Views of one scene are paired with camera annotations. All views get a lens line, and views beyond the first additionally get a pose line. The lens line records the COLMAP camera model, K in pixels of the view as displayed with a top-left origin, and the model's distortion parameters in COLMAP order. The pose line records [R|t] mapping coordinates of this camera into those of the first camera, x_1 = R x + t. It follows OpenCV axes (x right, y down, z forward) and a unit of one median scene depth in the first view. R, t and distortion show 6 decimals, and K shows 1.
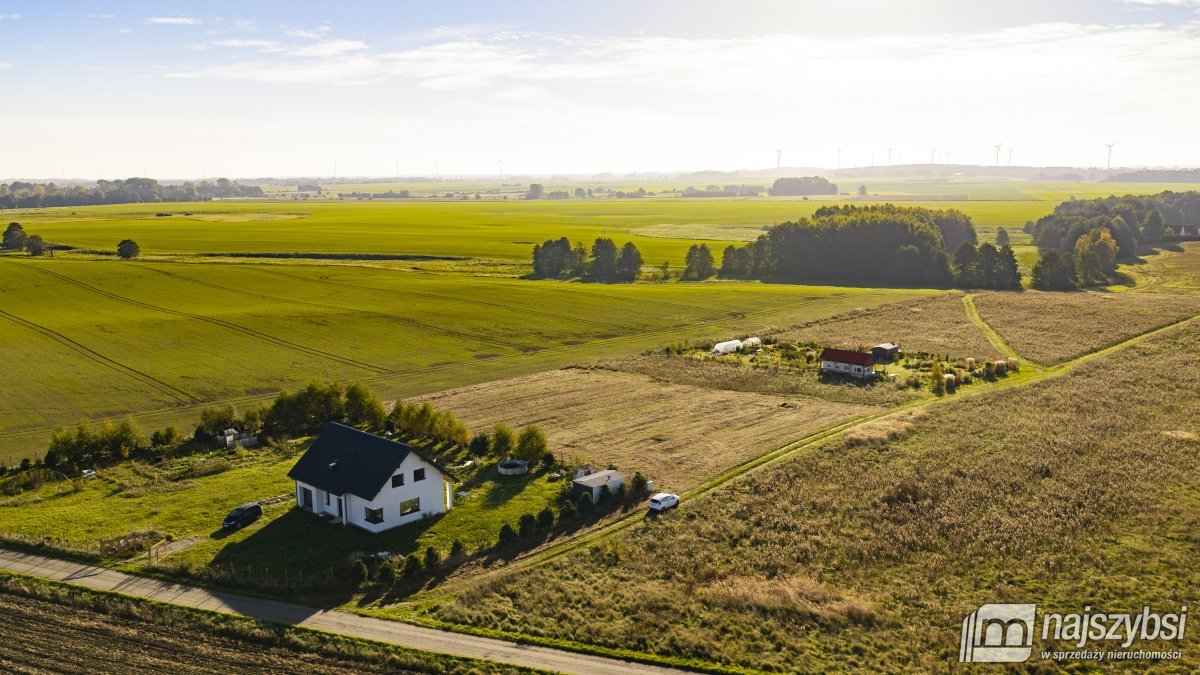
lens RADIAL K [[986.2, 0, 602.9], [0, 986.2, 344.4], [0, 0, 1]] dist [0.018182, -0.047152]
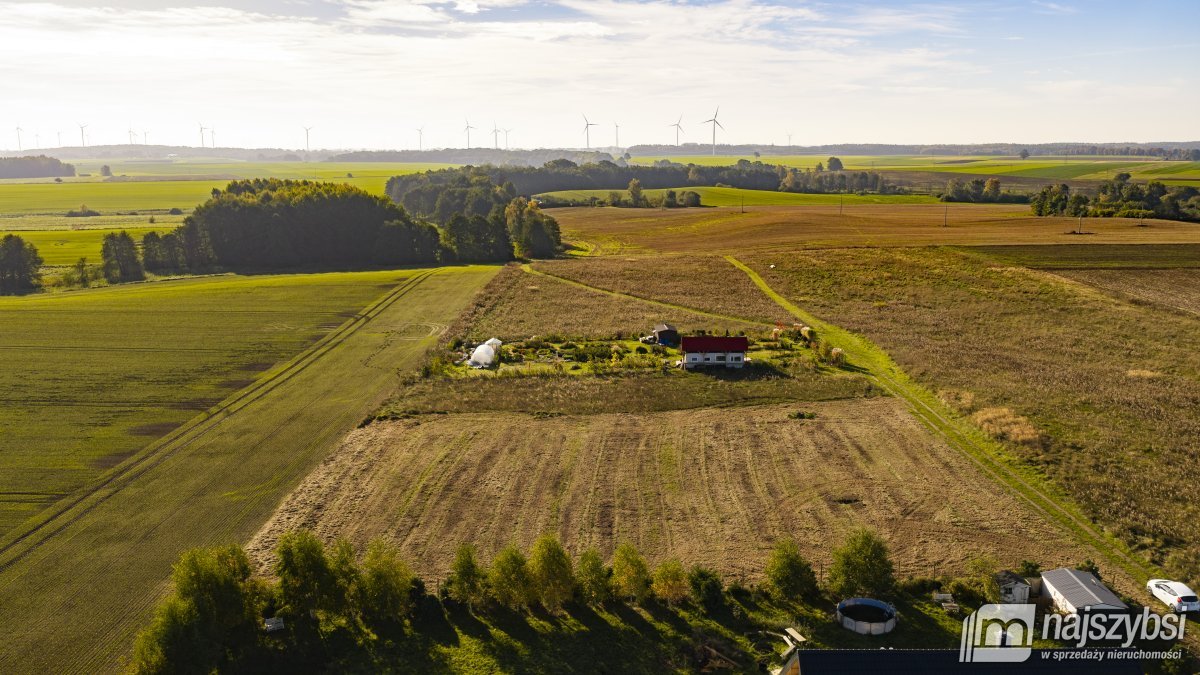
lens RADIAL K [[986.2, 0, 602.9], [0, 986.2, 344.4], [0, 0, 1]] dist [0.018182, -0.047152]
pose [[0.718327, -0.129857, 0.683480, -0.160732], [0.118176, 0.990924, 0.064068, -0.021799], [-0.685596, 0.034749, 0.727153, 0.206686]]
